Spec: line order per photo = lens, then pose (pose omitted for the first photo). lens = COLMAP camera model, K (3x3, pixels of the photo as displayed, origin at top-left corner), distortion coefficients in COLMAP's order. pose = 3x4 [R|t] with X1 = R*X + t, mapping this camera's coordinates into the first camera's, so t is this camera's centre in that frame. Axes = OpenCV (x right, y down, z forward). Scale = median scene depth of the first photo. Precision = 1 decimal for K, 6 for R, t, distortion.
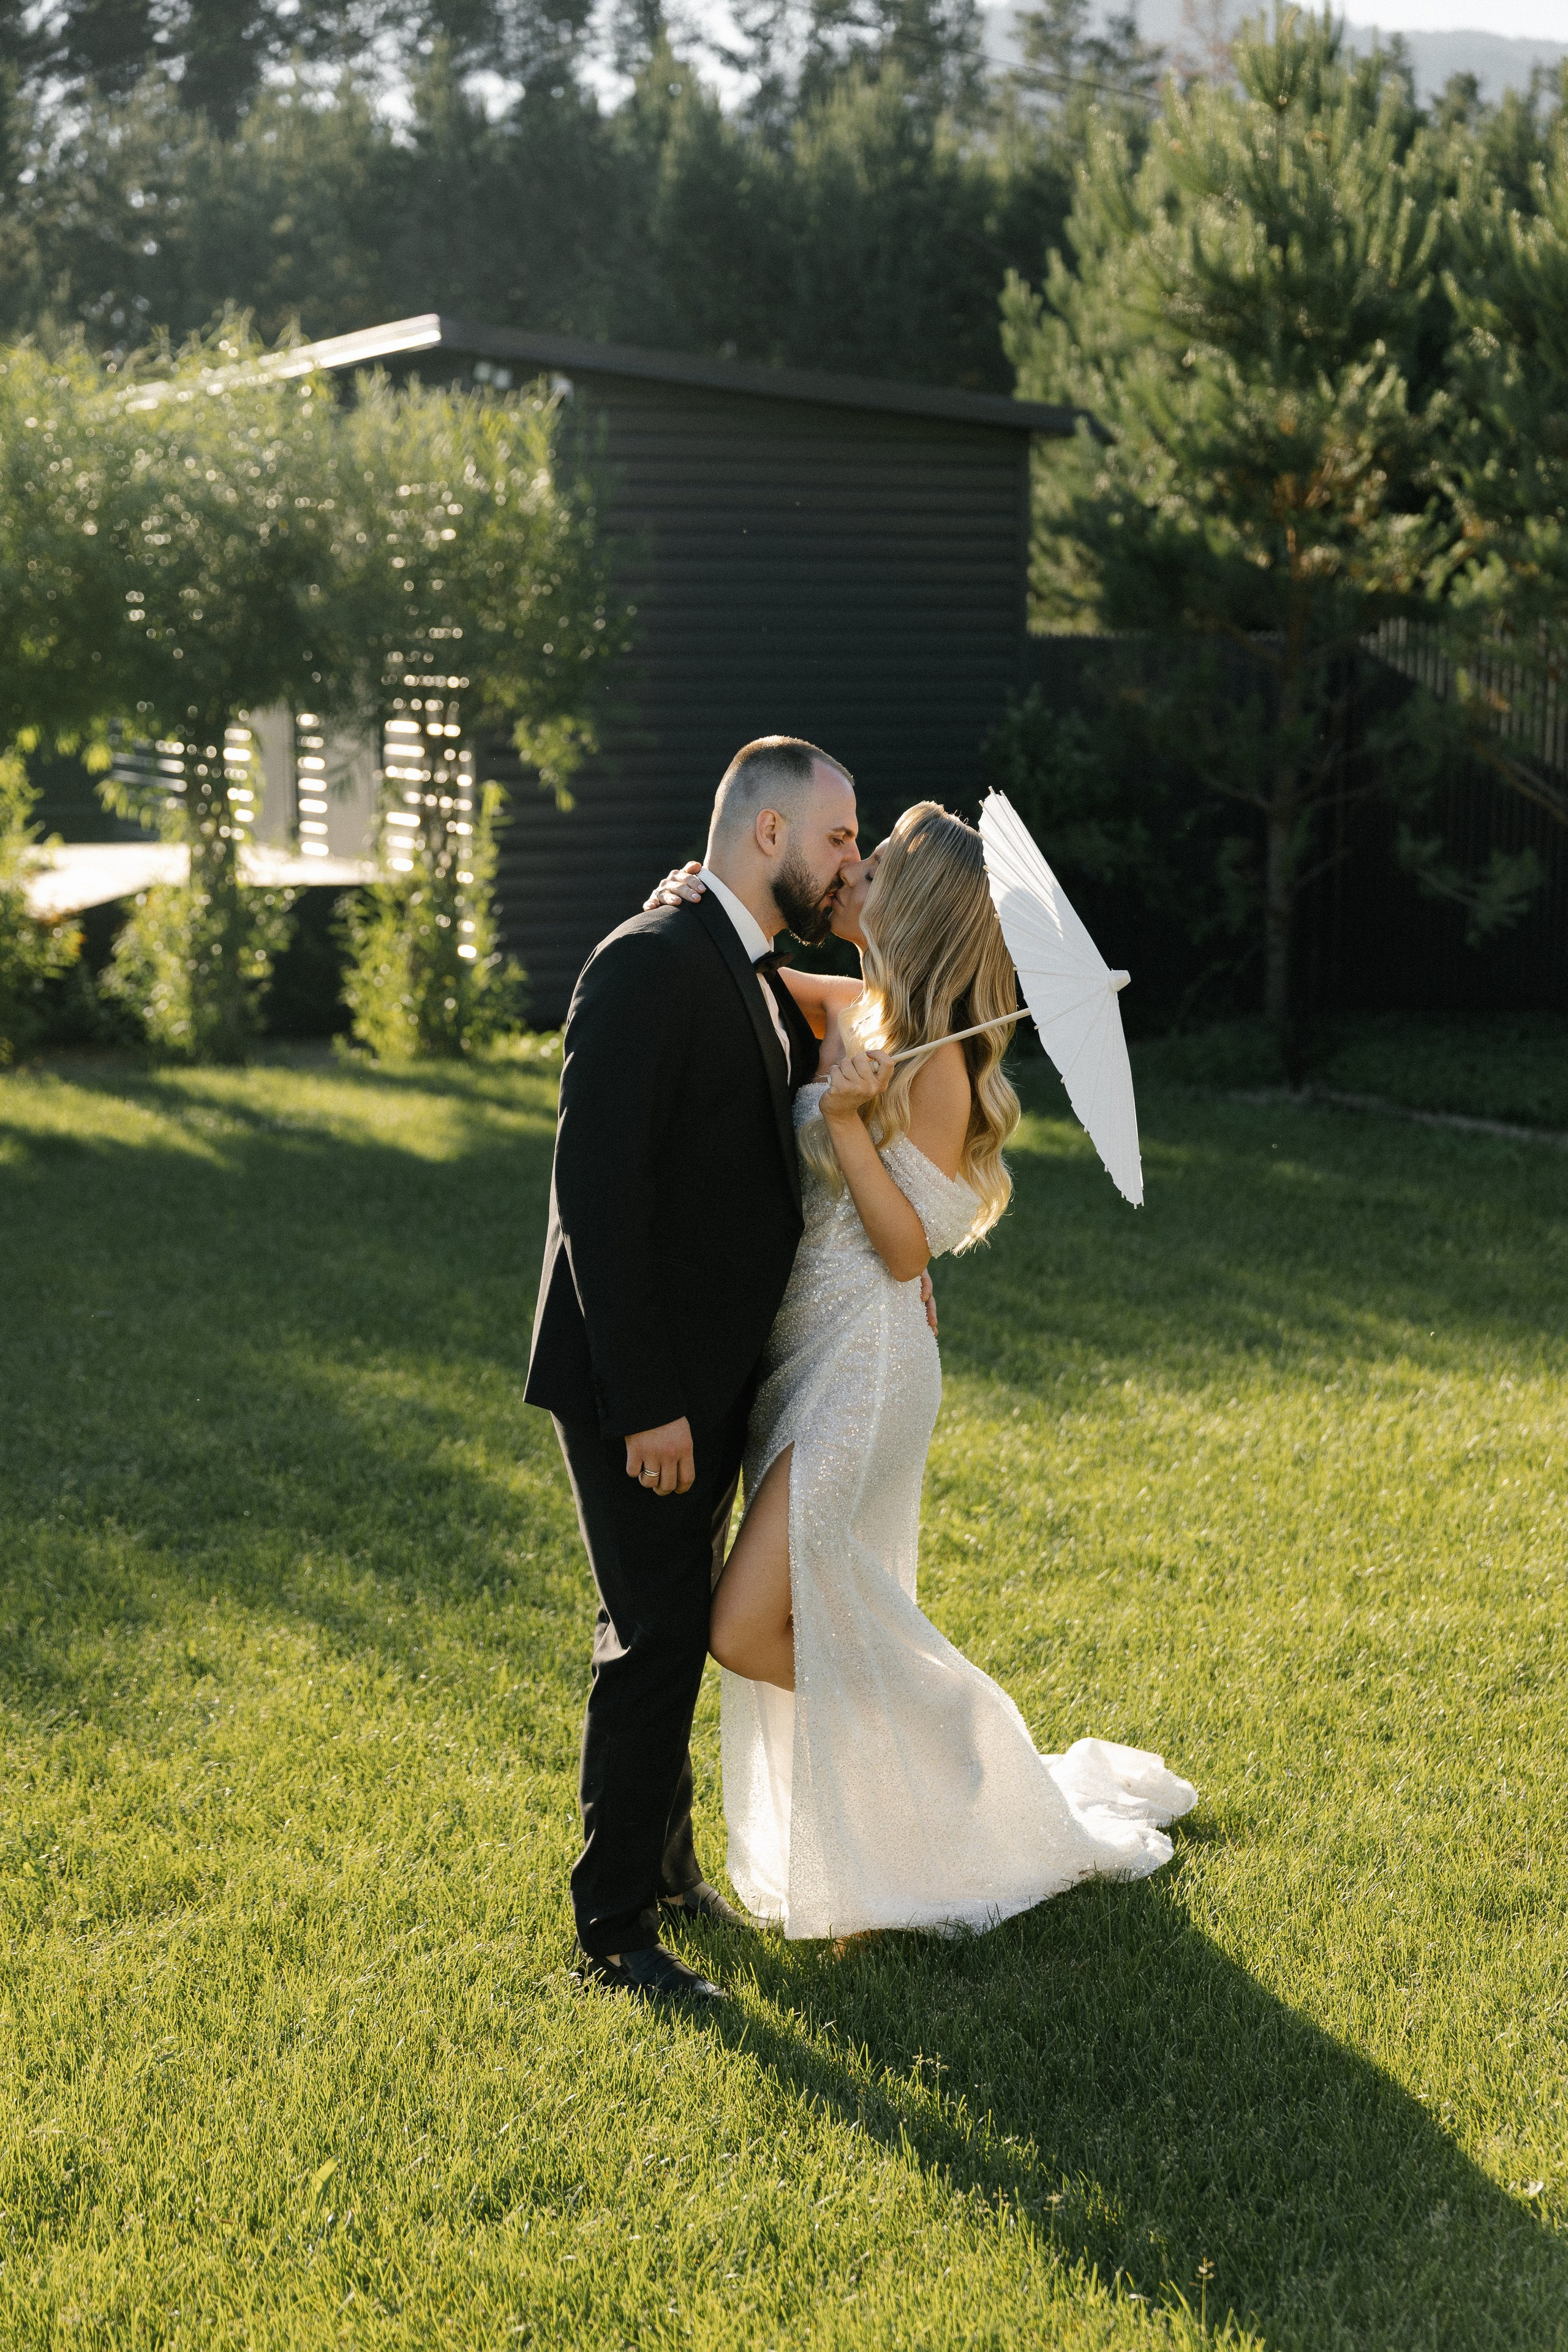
lens RADIAL K [[3924.6, 0, 871.6], [0, 3924.6, 1272.2], [0, 0, 1]] dist [0.028119, 0.118346]
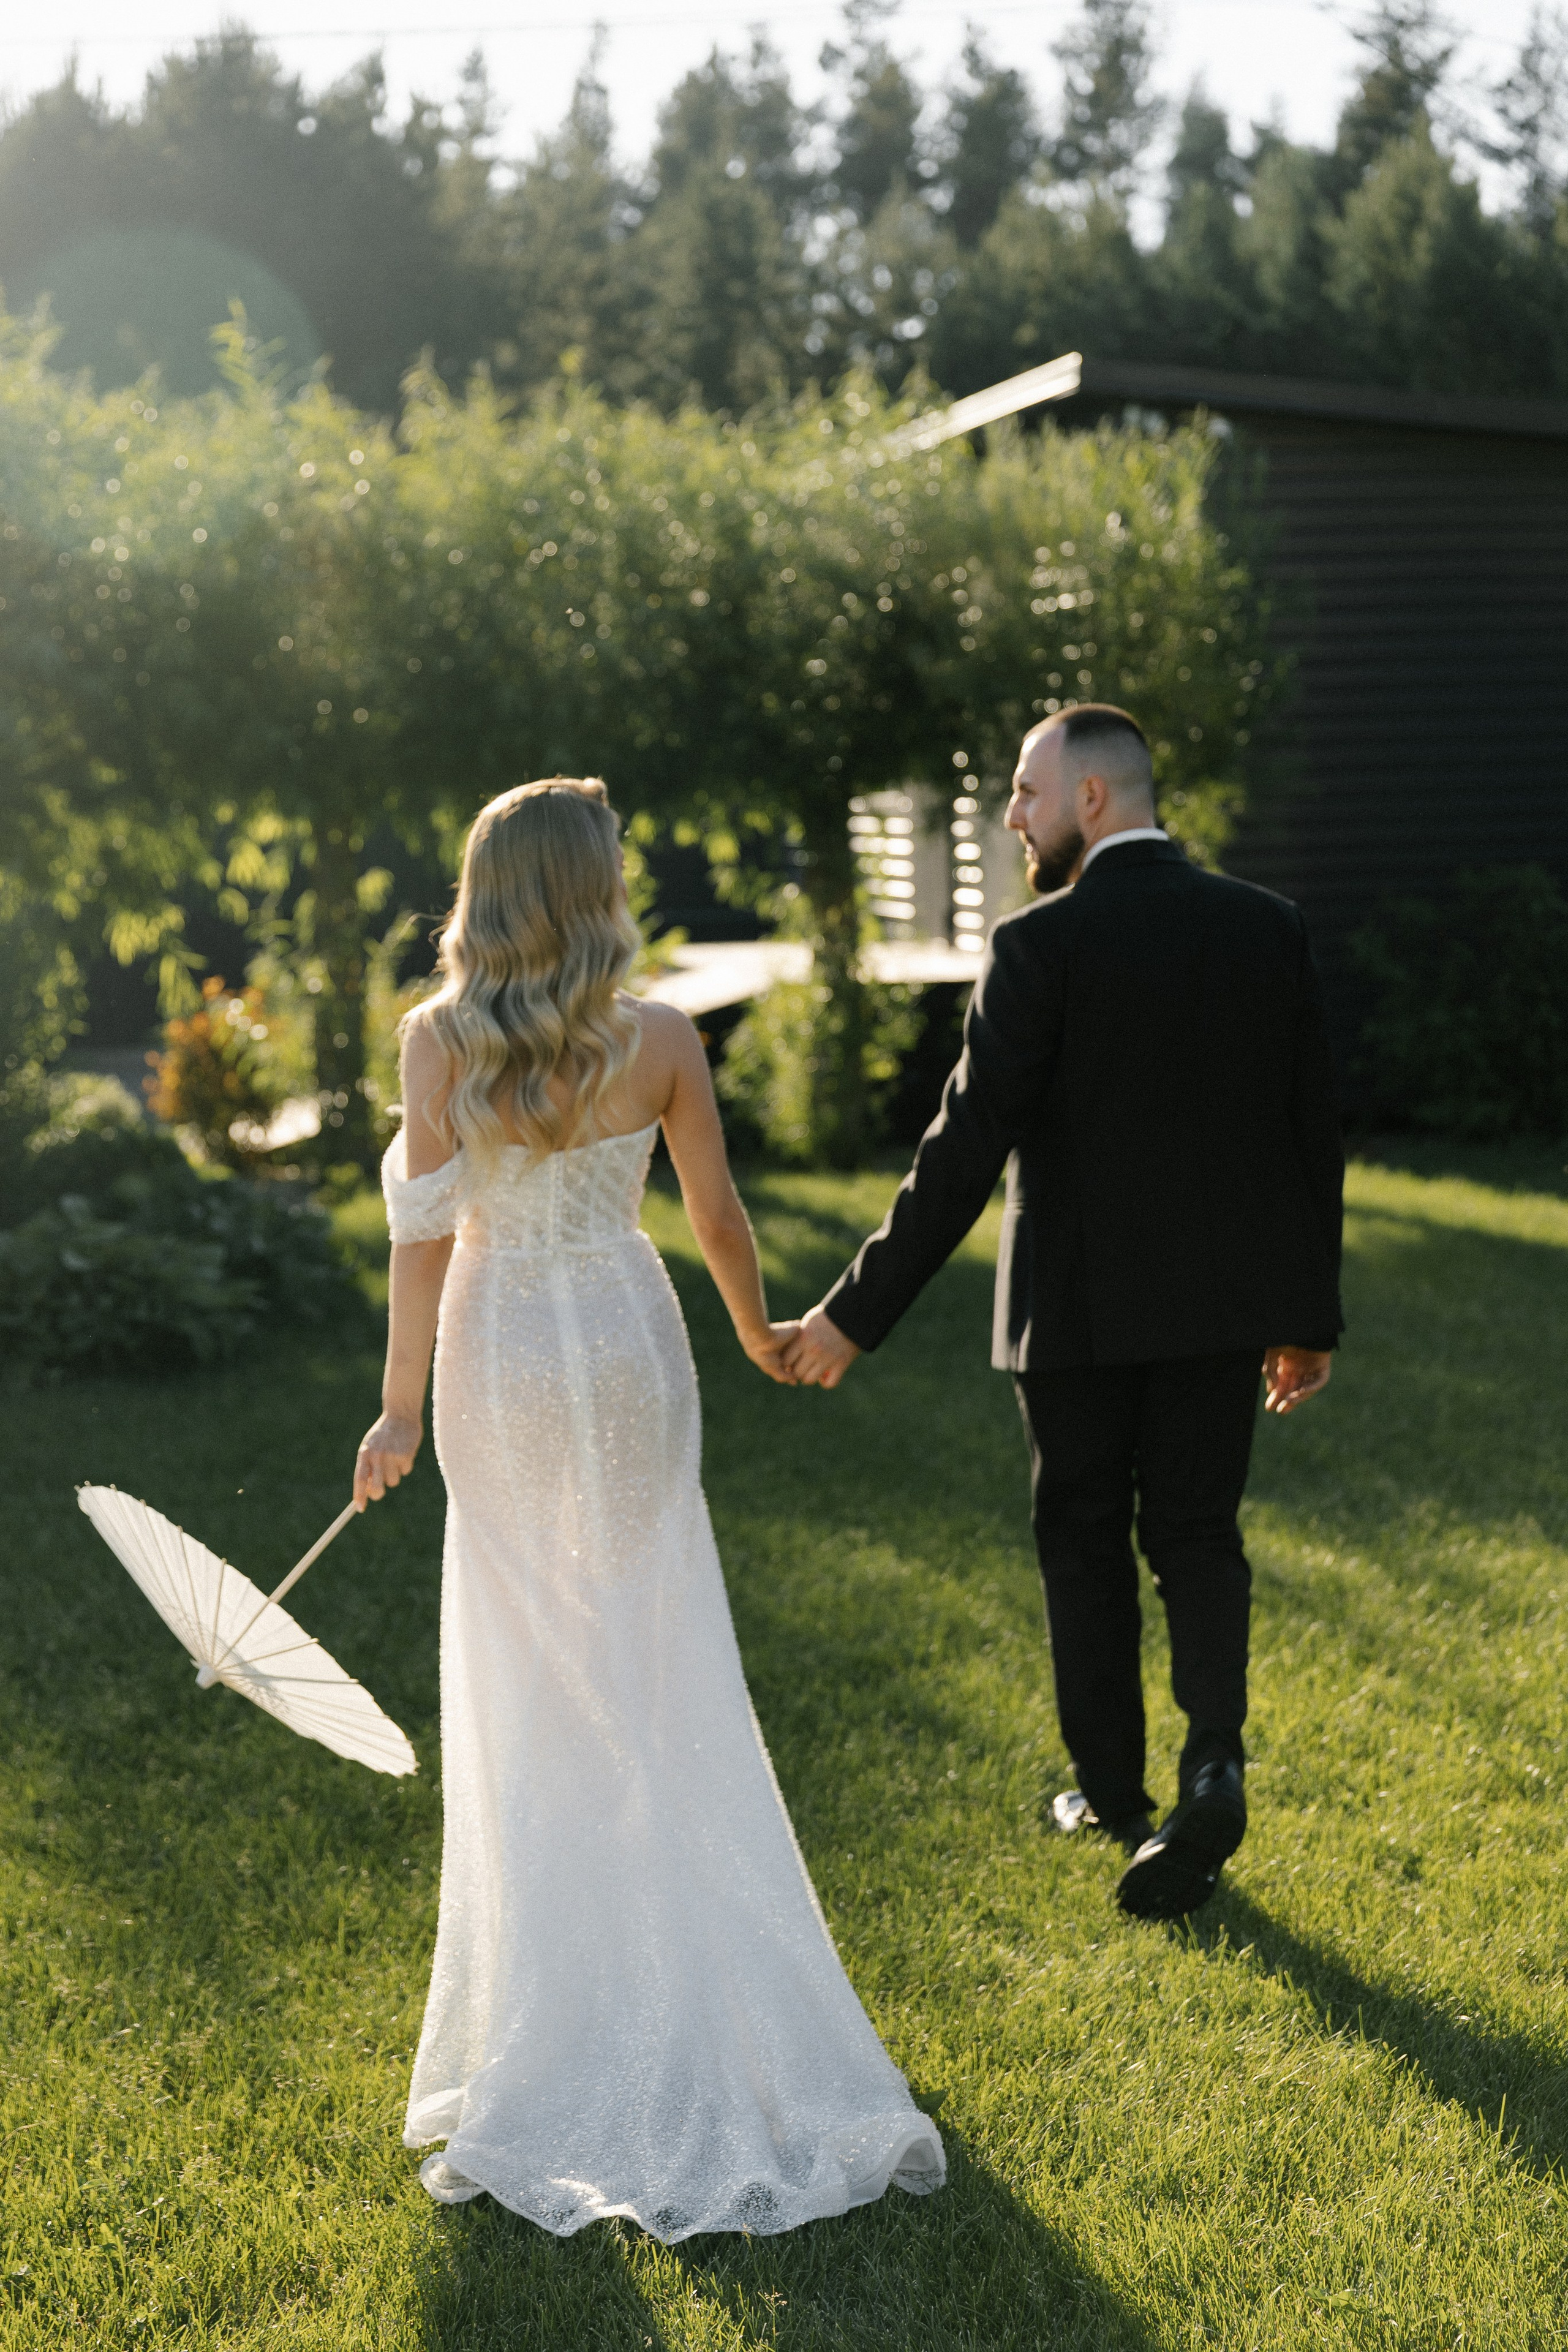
lens RADIAL K [[3867.9, 0, 779.0], [0, 3867.9, 1268.6], [0, 0, 1]] dist [0.014965, -0.106108]
pose [[0.974185, 0.001501, -0.225748, 0.025869], [-0.008478, 0.999516, -0.029940, -0.002909], [0.225594, 0.031081, 0.973726, 0.115437]]
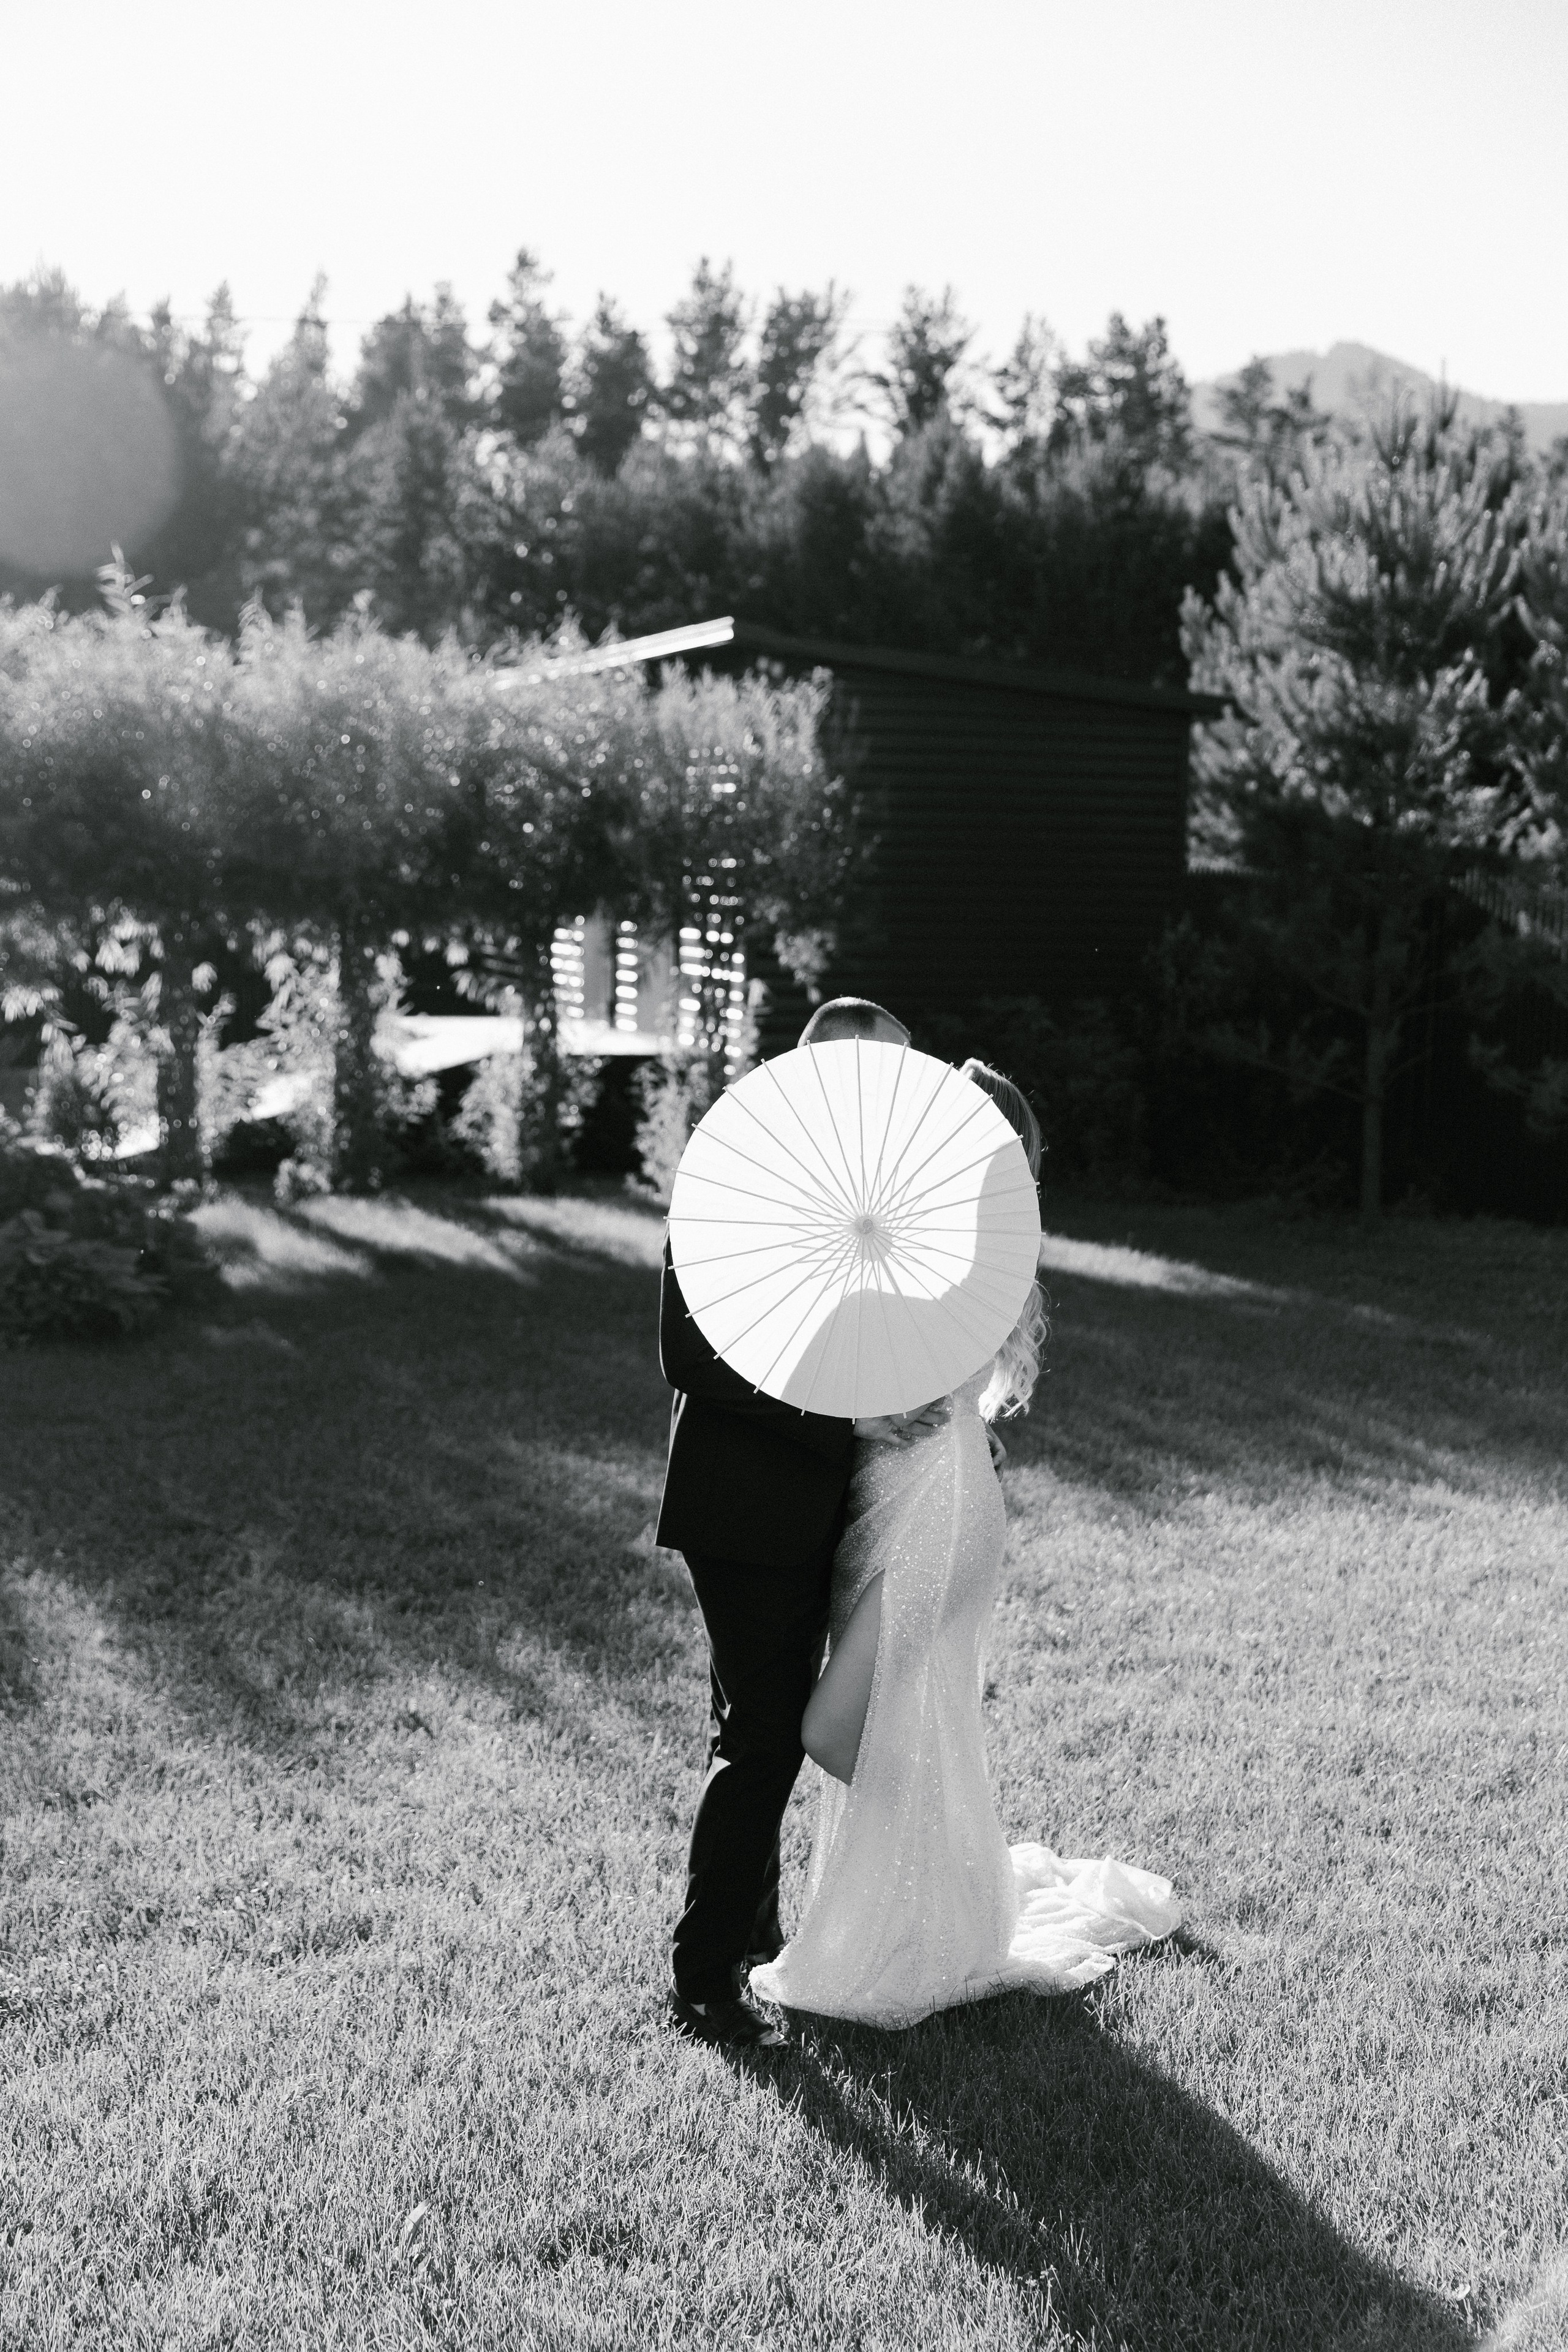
lens RADIAL K [[3001.9, 0, 815.1], [0, 3001.9, 1213.9], [0, 0, 1]] dist [0.021875, 0.035222]
pose [[0.995263, 0.030857, -0.092187, 0.015500], [-0.034548, 0.998653, -0.038715, -0.011370], [0.090869, 0.041717, 0.994989, 0.029479]]
